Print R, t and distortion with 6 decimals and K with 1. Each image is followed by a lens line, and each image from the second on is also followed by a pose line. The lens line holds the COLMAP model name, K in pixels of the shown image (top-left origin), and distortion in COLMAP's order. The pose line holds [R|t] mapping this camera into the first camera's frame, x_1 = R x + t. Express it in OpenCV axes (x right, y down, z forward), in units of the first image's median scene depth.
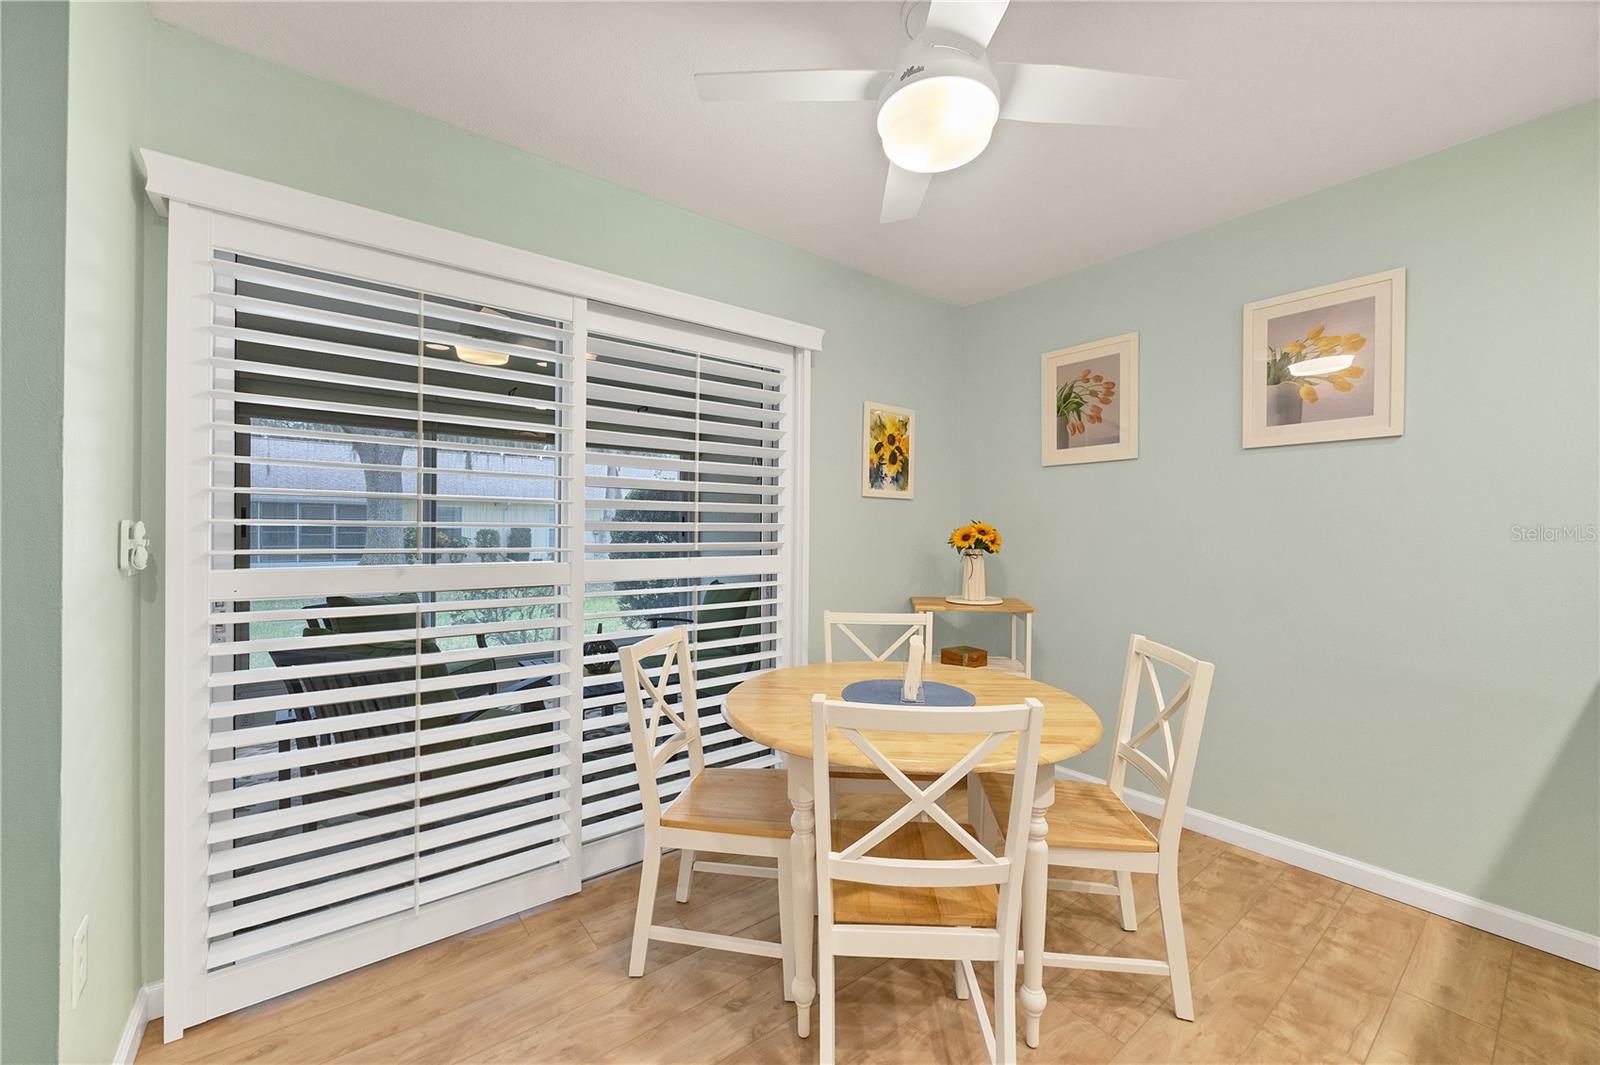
lens RADIAL K [[624.1, 0, 807.5], [0, 624.1, 531.9], [0, 0, 1]] dist [-0.002522, -0.000148]
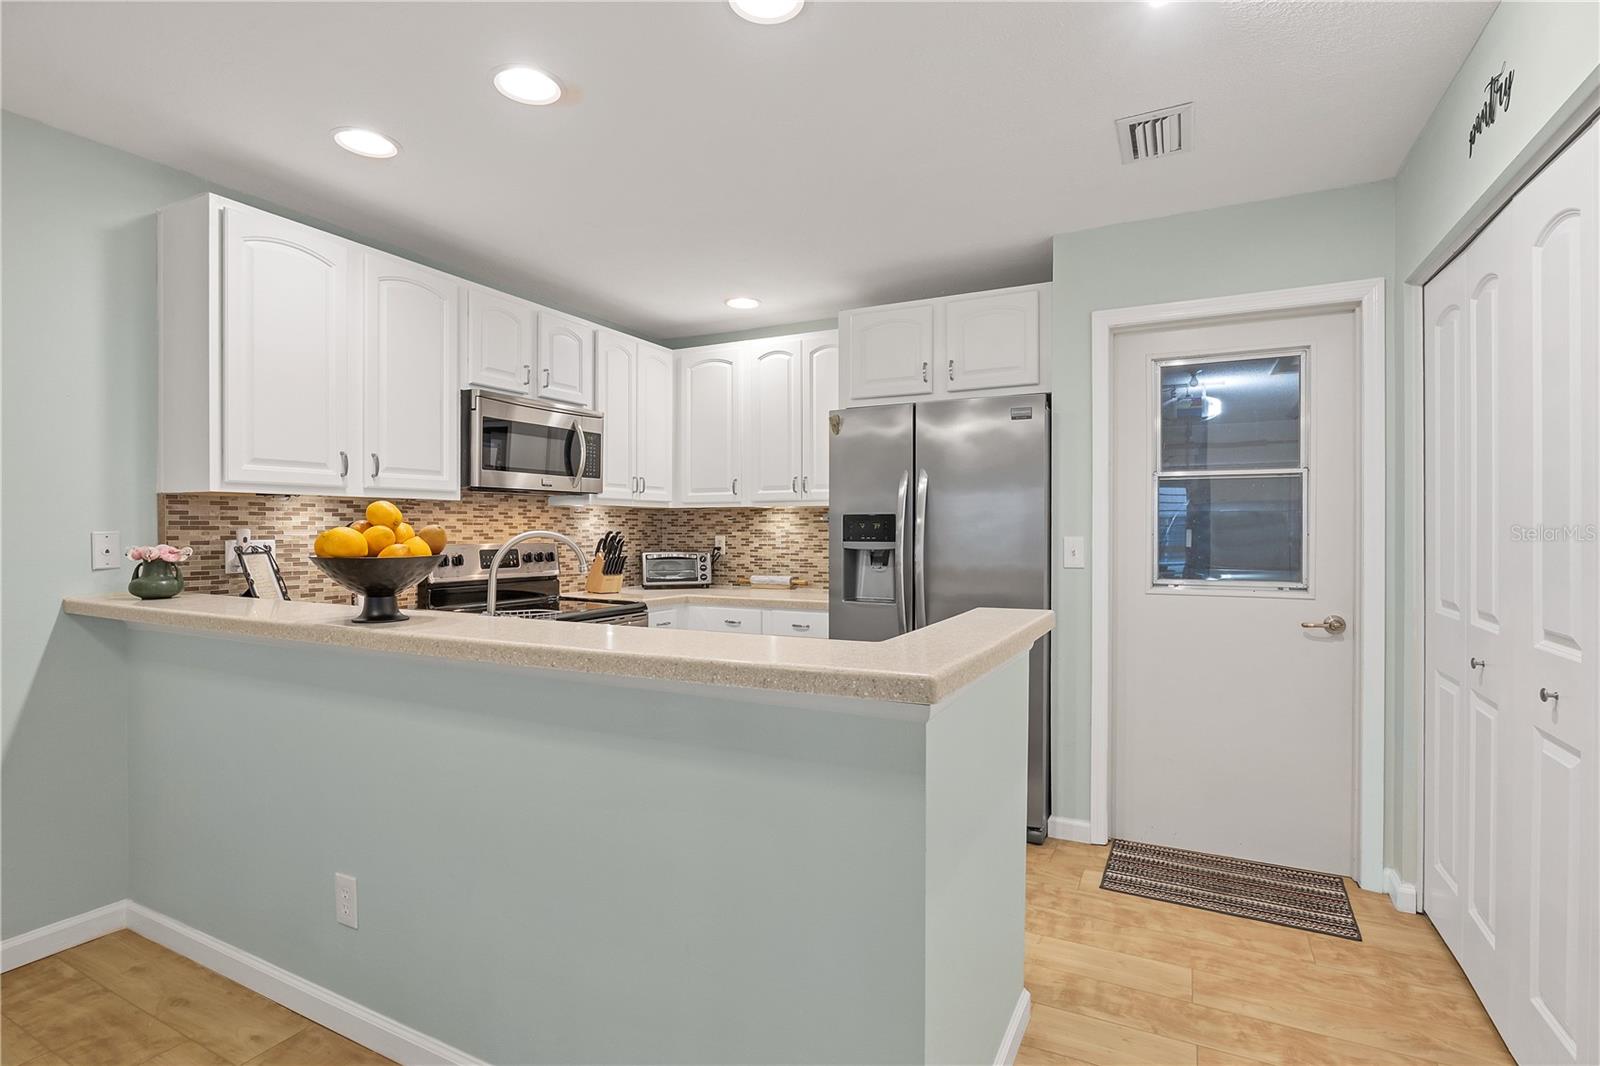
lens RADIAL K [[774.5, 0, 795.7], [0, 774.5, 525.8], [0, 0, 1]] dist [0.004399, 0.000549]
pose [[-0.397217, -0.006474, 0.917702, -0.258335], [-0.001008, 0.999978, 0.006618, -0.019312], [-0.917724, 0.001703, -0.397215, 0.215964]]
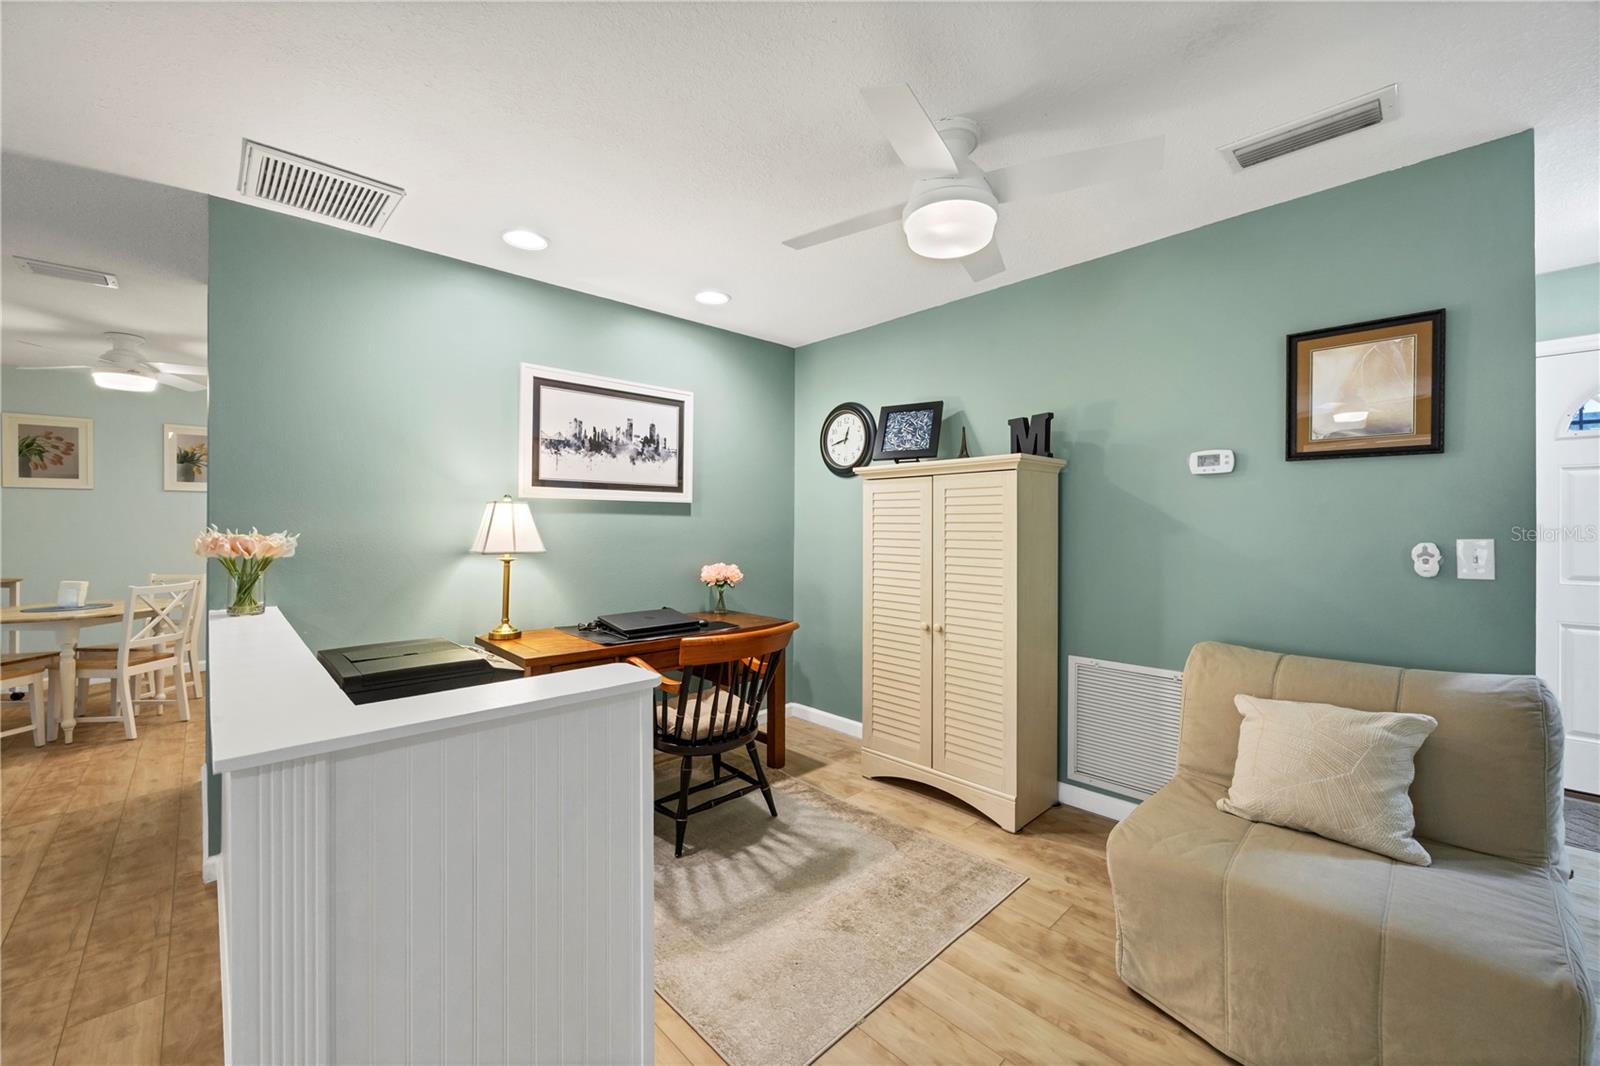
lens RADIAL K [[624.1, 0, 798.8], [0, 624.1, 519.7], [0, 0, 1]] dist [-0.002522, -0.000148]
pose [[-0.095305, -0.003753, 0.995441, -1.339767], [0.000111, 0.999993, 0.003780, -0.033353], [-0.995448, 0.000470, -0.095304, -0.791116]]
